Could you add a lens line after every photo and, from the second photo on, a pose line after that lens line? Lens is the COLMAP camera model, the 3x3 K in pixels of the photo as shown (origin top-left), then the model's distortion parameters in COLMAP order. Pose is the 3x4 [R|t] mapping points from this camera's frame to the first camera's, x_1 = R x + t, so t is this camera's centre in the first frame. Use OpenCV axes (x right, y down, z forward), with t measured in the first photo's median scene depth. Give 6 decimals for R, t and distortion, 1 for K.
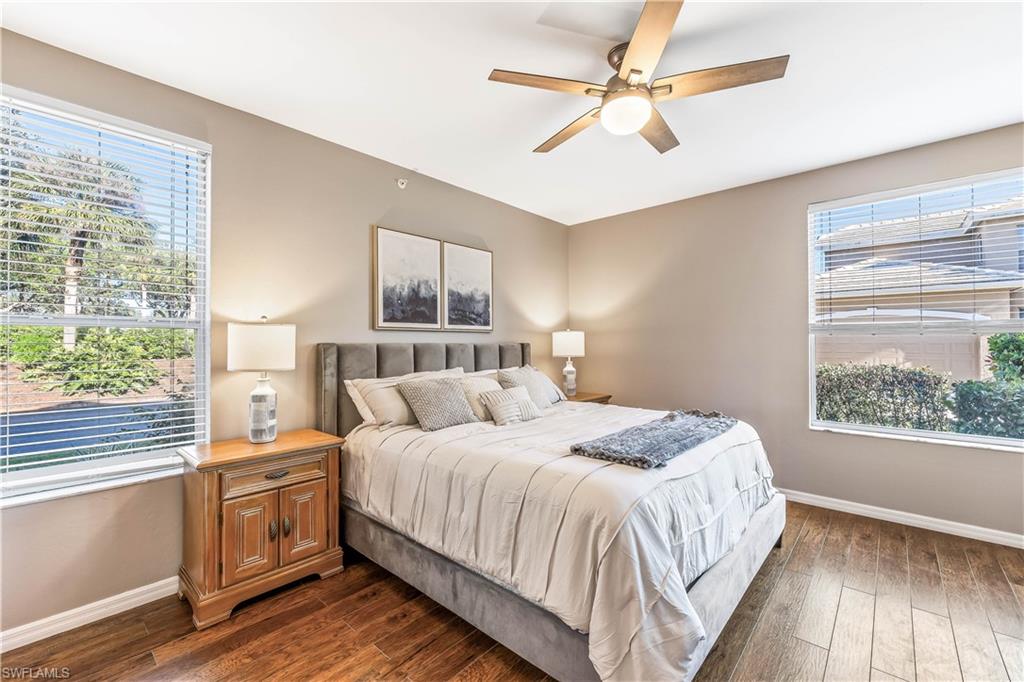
lens RADIAL K [[429.4, 0, 512.0], [0, 429.4, 341.0], [0, 0, 1]] dist [-0.000862, -0.000295]
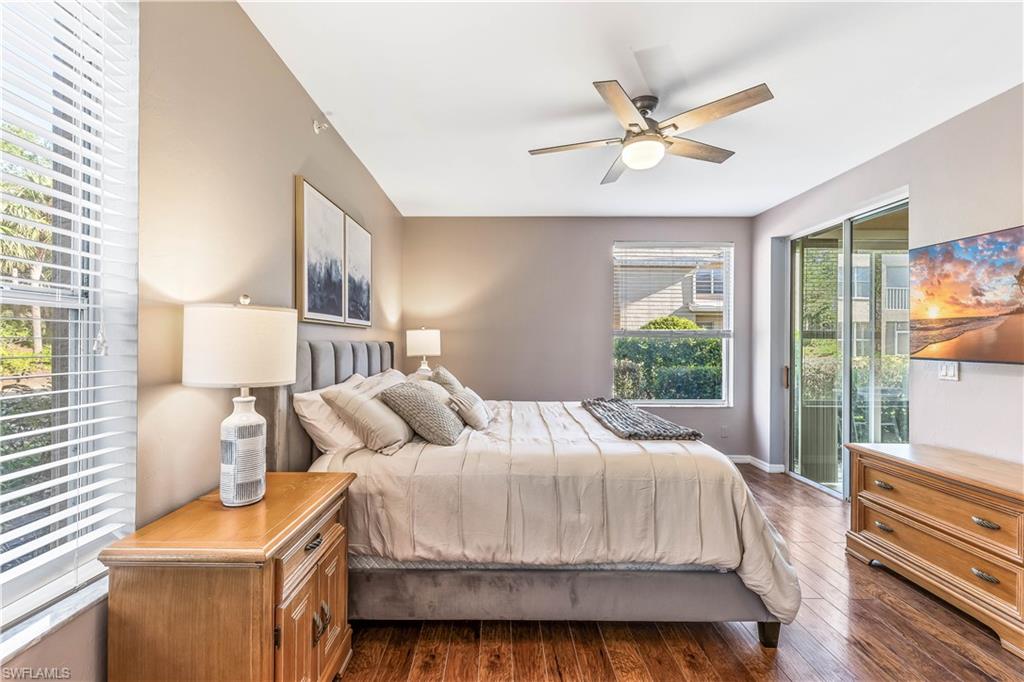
lens RADIAL K [[447.0, 0, 508.6], [0, 447.0, 339.8], [0, 0, 1]] dist [-0.001136, -0.000111]
pose [[0.738643, 0.010317, 0.674018, -0.749141], [-0.009544, 0.999943, -0.004847, 0.004868], [-0.674030, -0.002853, 0.738699, 0.283706]]
